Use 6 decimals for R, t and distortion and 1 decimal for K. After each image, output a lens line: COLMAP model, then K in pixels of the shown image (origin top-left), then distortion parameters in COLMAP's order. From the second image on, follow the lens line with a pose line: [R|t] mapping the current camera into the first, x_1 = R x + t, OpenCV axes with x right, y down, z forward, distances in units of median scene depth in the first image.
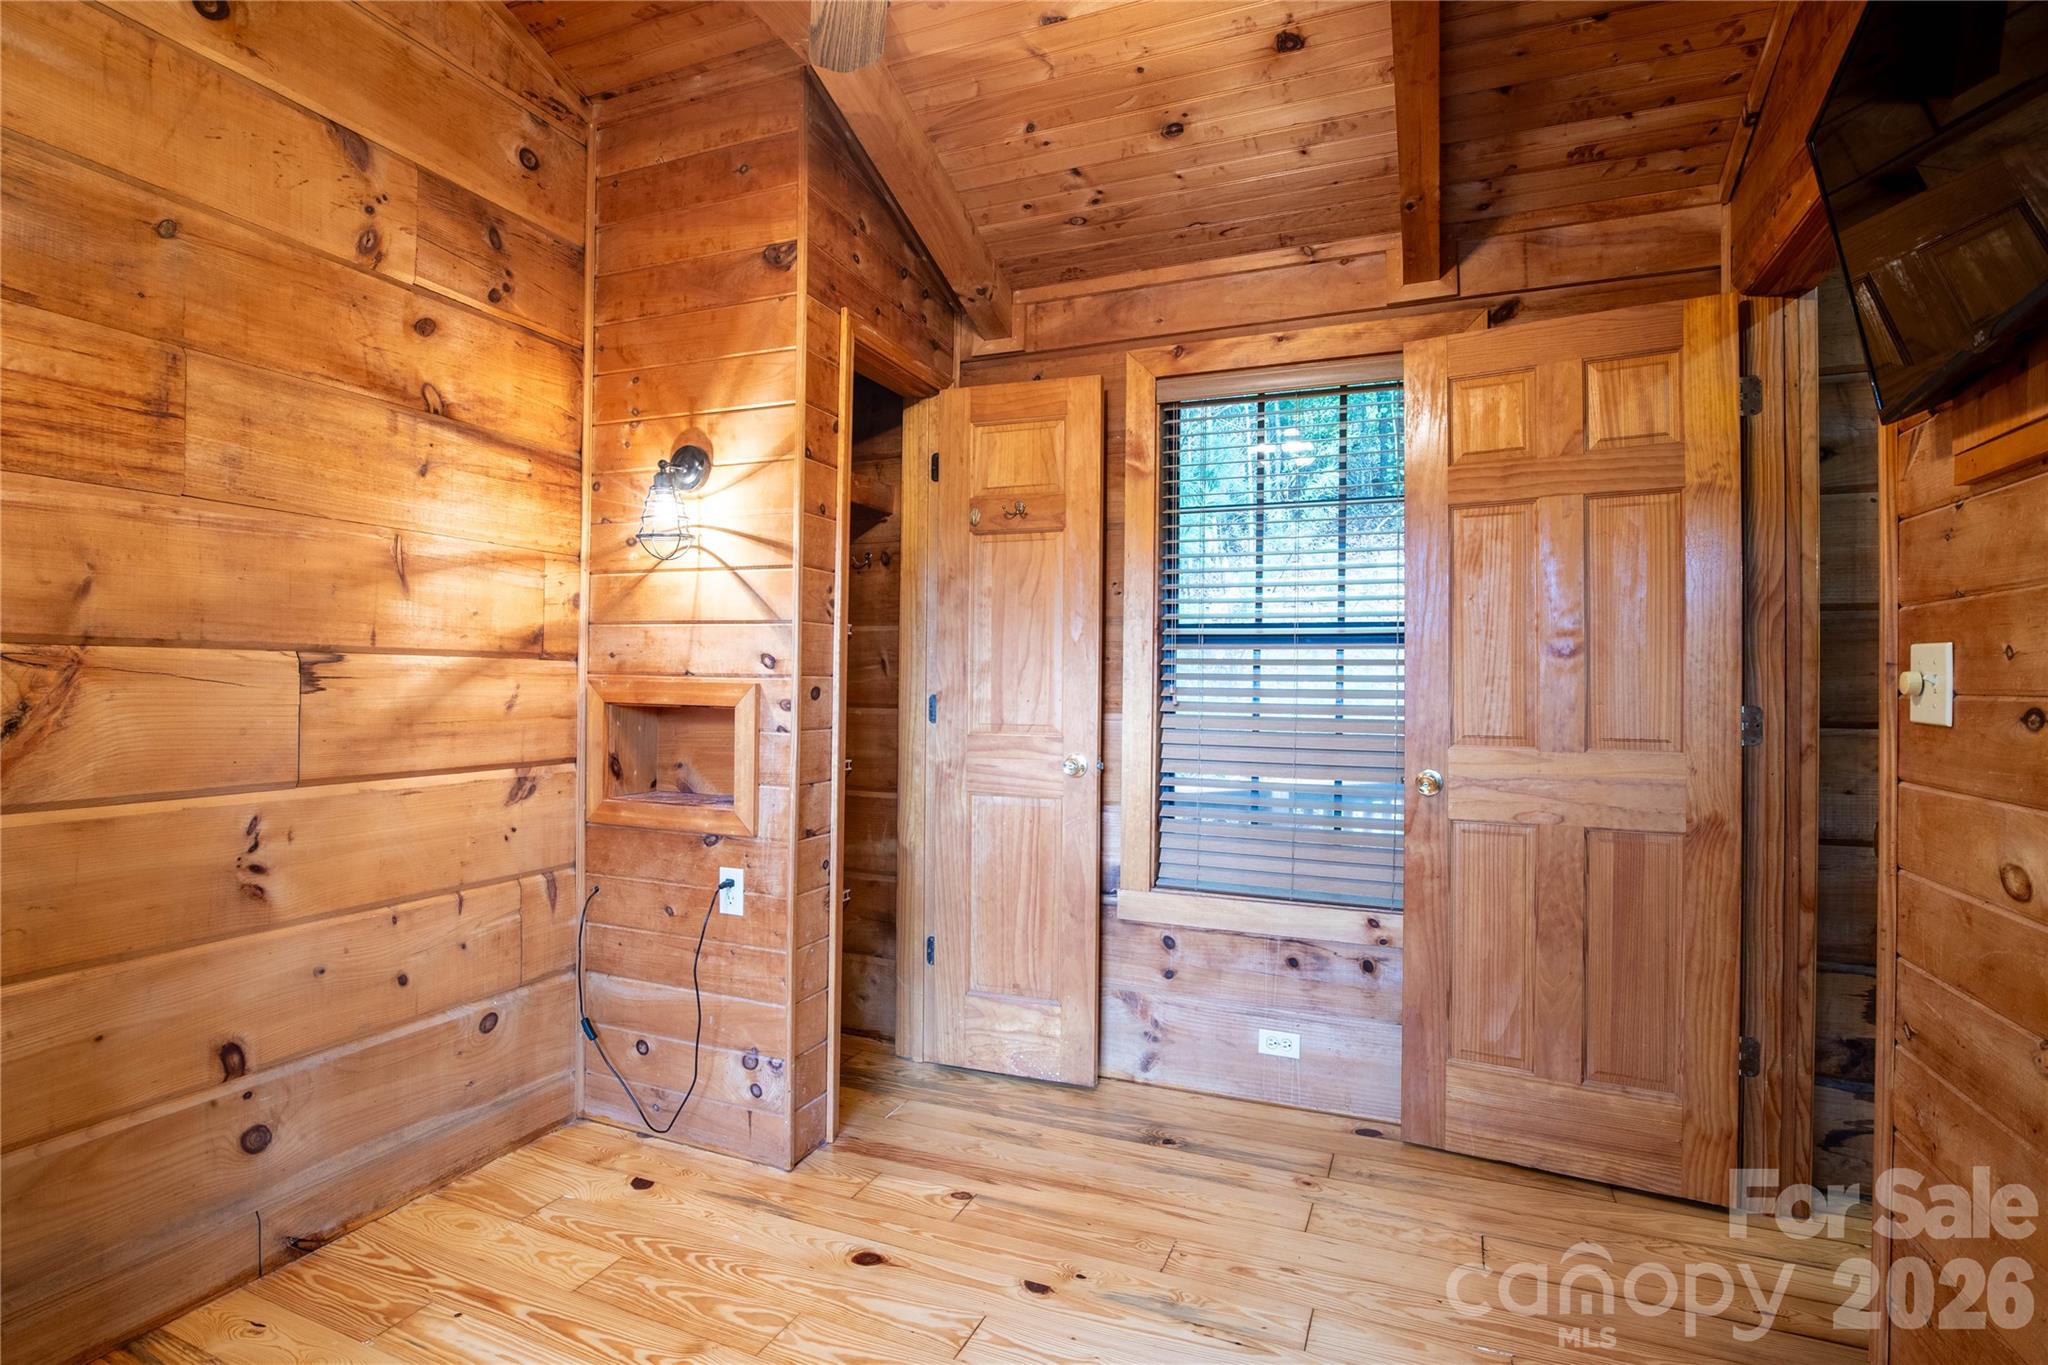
lens RADIAL K [[975.7, 0, 1030.4], [0, 975.7, 683.5], [0, 0, 1]] dist [-0.034747, 0.006919]
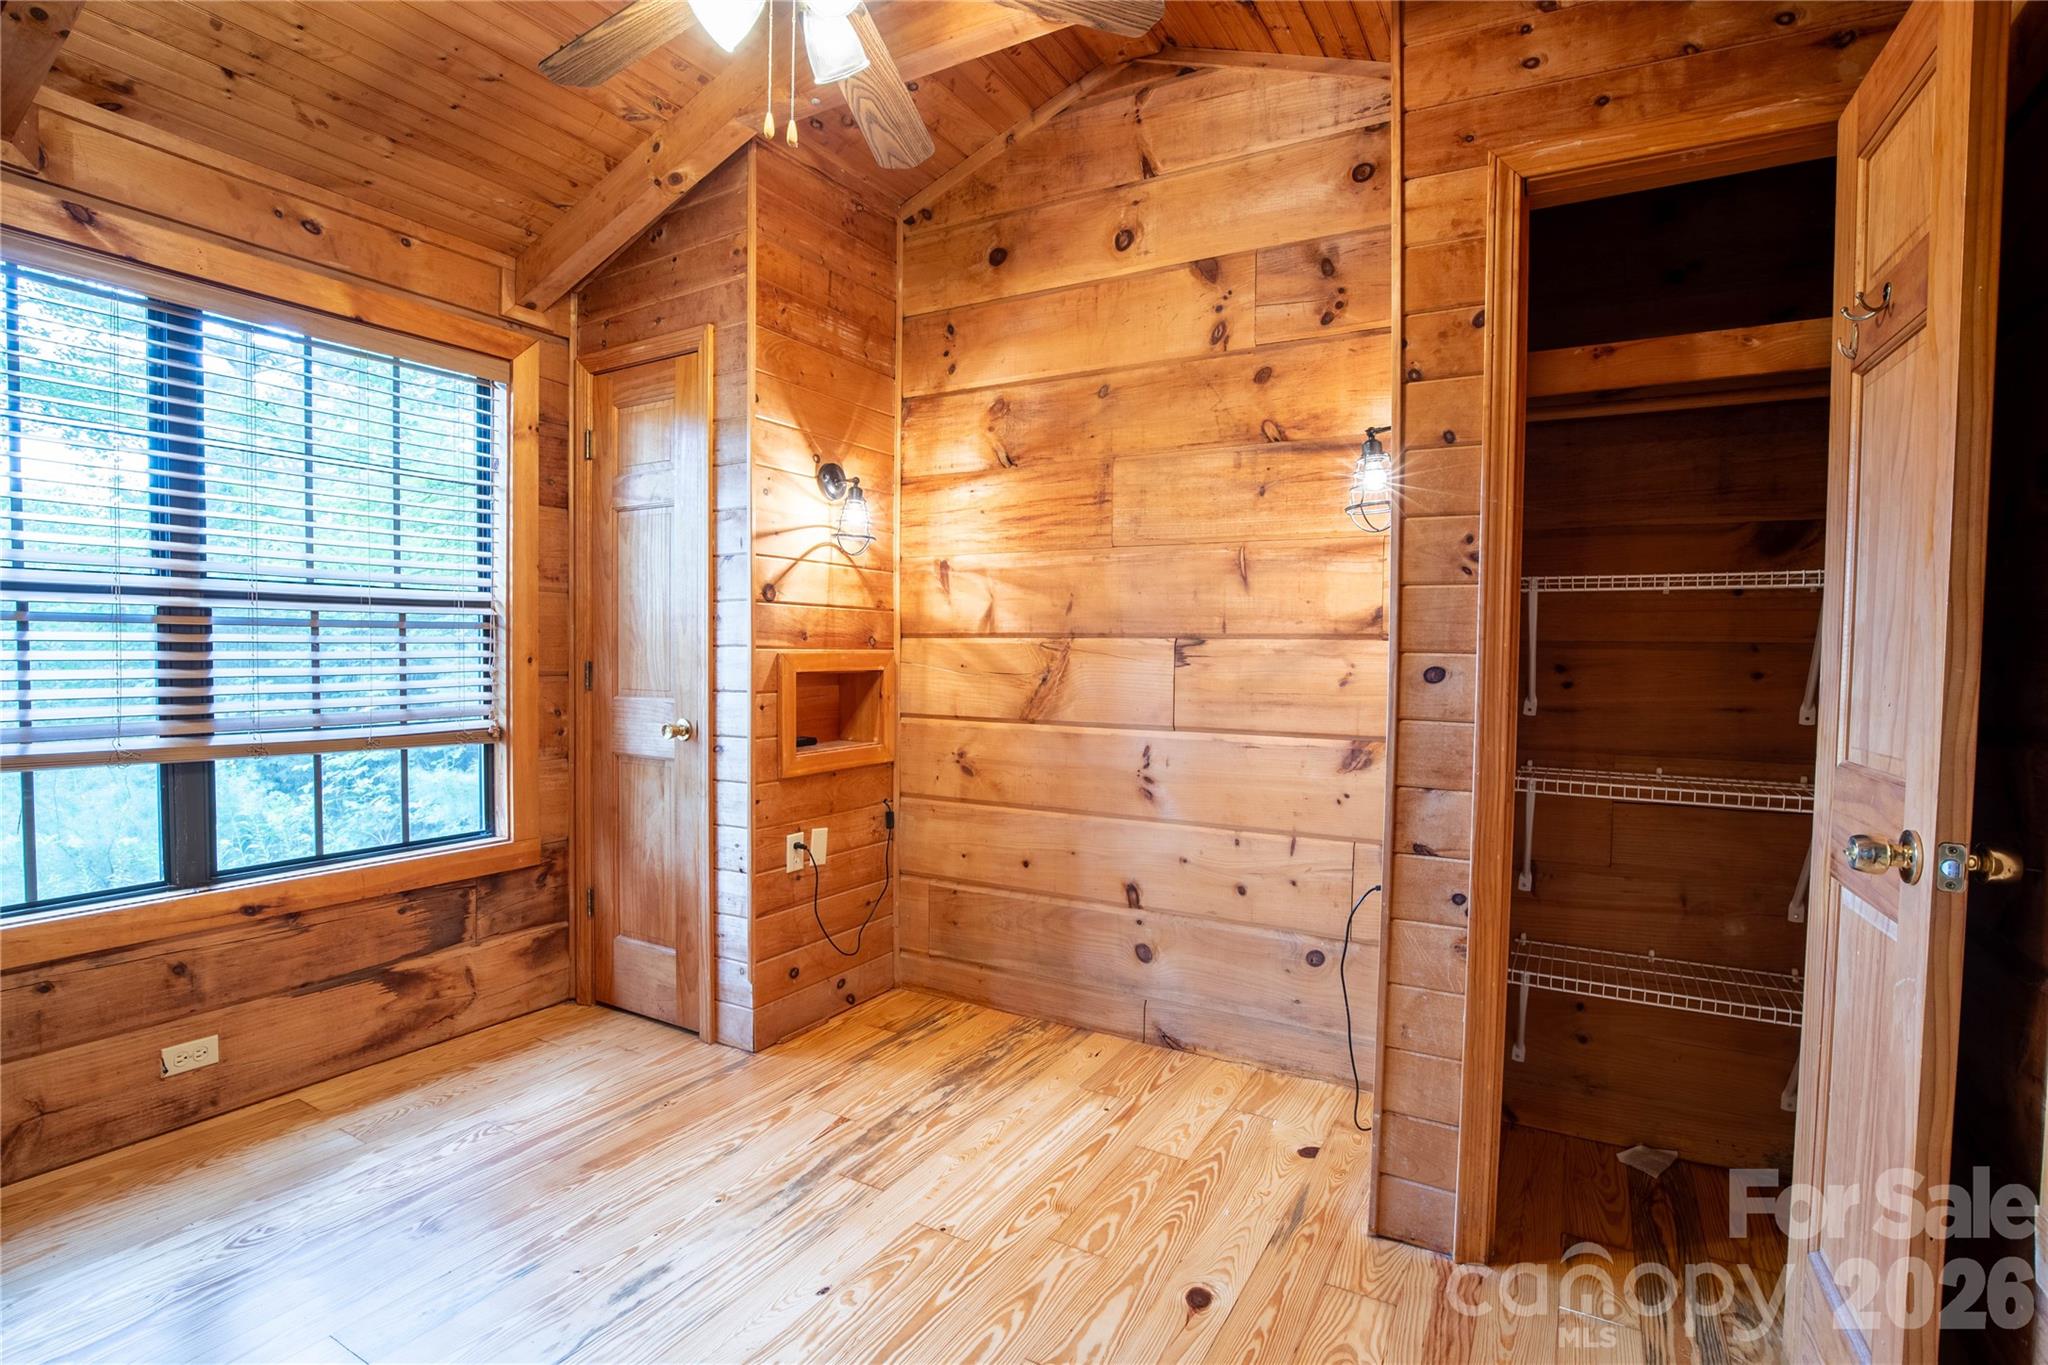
lens RADIAL K [[975.7, 0, 1030.4], [0, 975.7, 683.5], [0, 0, 1]] dist [-0.034747, 0.006919]
pose [[-0.124123, 0.021241, -0.992039, 0.708626], [-0.015266, 0.999612, 0.023313, 0.004029], [0.992149, 0.018038, -0.123751, 0.915548]]
